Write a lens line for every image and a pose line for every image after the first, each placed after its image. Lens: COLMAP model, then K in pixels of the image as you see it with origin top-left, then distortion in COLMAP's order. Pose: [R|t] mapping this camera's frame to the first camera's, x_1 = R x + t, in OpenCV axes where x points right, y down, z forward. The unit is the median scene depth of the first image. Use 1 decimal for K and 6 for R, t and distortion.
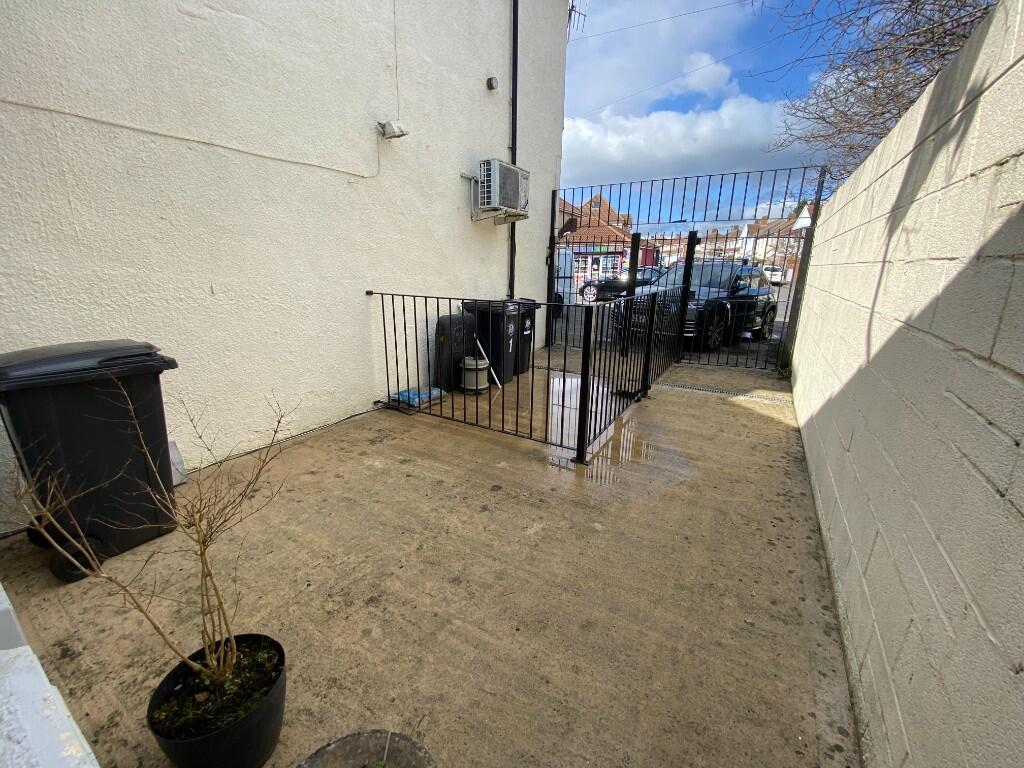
lens RADIAL K [[414.5, 0, 510.2], [0, 414.5, 381.4], [0, 0, 1]] dist [0.017473, -0.019697]
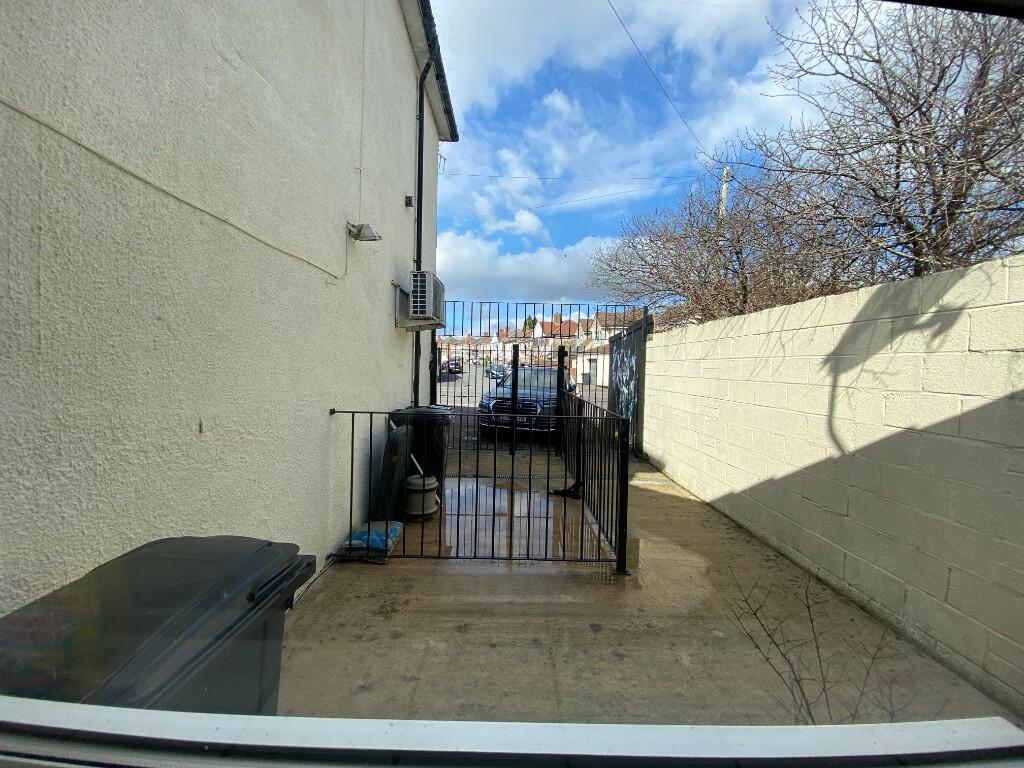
lens RADIAL K [[410.3, 0, 511.9], [0, 410.3, 382.4], [0, 0, 1]] dist [0.003802, -0.018379]
pose [[0.851931, -0.005732, 0.523623, -0.572600], [0.120663, 0.975181, -0.185643, -0.103337], [-0.509563, 0.221337, 0.831478, 0.208281]]
